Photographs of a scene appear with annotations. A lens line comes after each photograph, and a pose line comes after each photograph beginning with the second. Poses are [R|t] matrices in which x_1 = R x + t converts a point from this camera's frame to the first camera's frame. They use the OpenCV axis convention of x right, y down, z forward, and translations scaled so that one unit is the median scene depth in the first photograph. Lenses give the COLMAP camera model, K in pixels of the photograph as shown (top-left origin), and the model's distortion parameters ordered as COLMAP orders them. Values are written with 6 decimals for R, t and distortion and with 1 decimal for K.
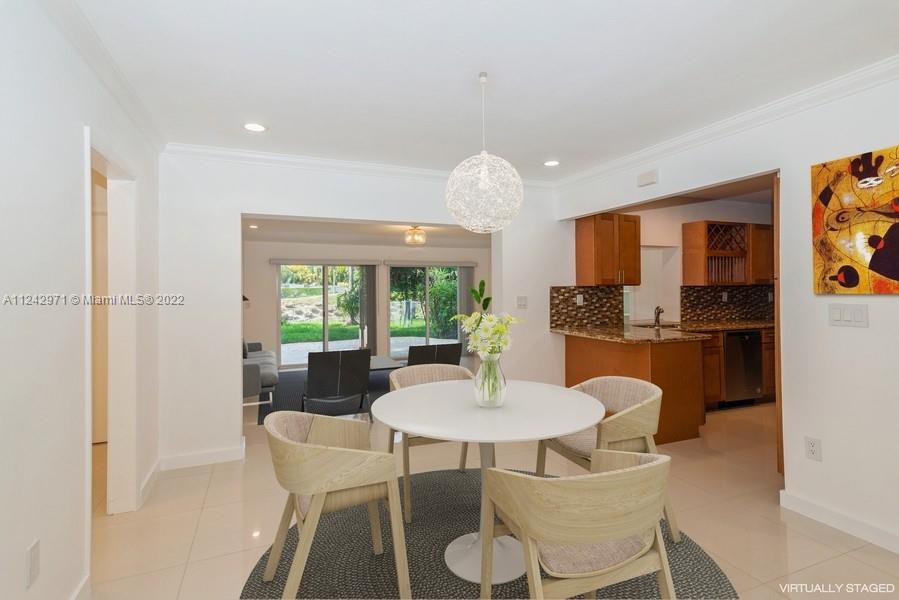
lens RADIAL K [[436.4, 0, 448.0], [0, 436.4, 293.0], [0, 0, 1]] dist [0.014460, 0.000870]
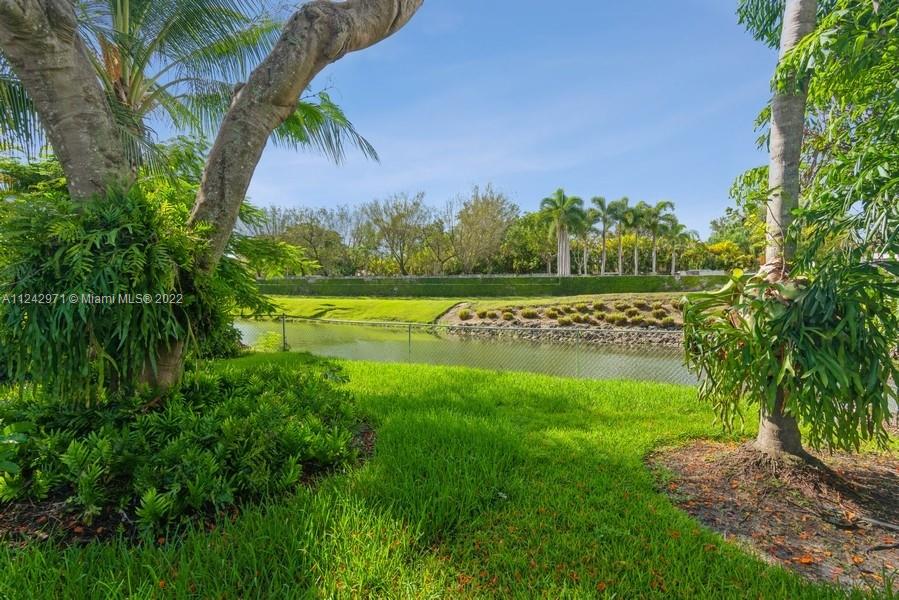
lens RADIAL K [[436.4, 0, 450.8], [0, 436.4, 299.6], [0, 0, 1]] dist [0.014460, 0.000870]
pose [[0.604778, 0.037163, -0.795526, -0.077561], [-0.006621, 0.999111, 0.041640, -0.000661], [0.796366, -0.019916, 0.604487, 0.389974]]
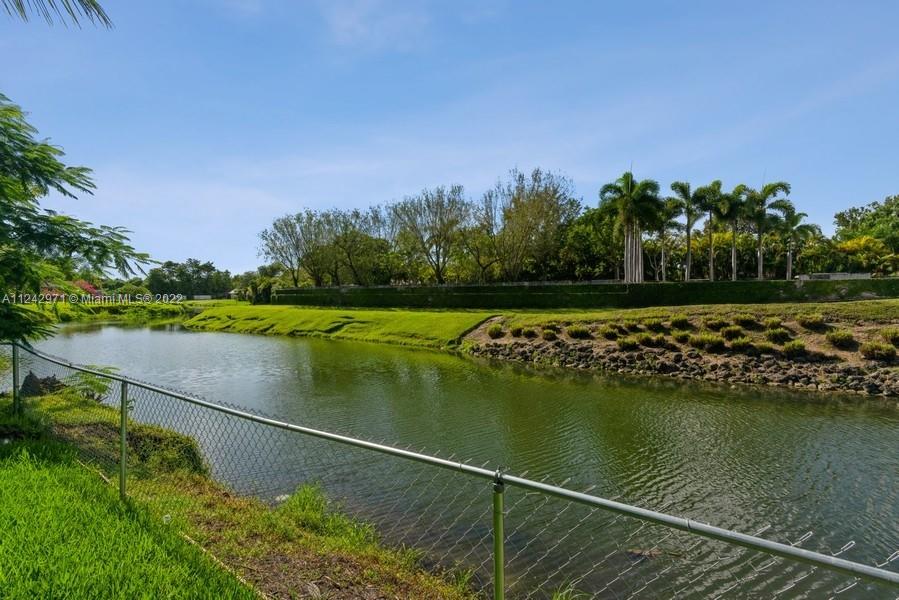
lens RADIAL K [[436.4, 0, 450.7], [0, 436.4, 294.9], [0, 0, 1]] dist [0.014460, 0.000870]
pose [[0.463477, 0.006489, -0.886085, -0.164220], [-0.004107, 0.999978, 0.005175, 0.004126], [0.886099, 0.001240, 0.463494, 0.530155]]
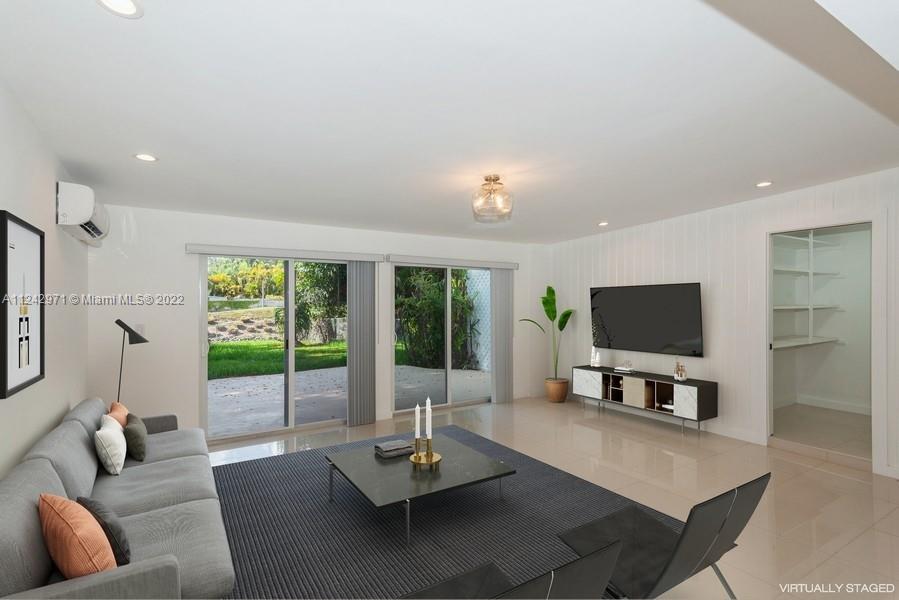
lens RADIAL K [[436.4, 0, 447.2], [0, 436.4, 303.4], [0, 0, 1]] dist [0.014460, 0.000870]
pose [[0.988400, 0.007007, 0.151713, -0.028913], [-0.005532, 0.999933, -0.010141, 0.000516], [-0.151774, 0.009184, 0.988373, 0.066468]]
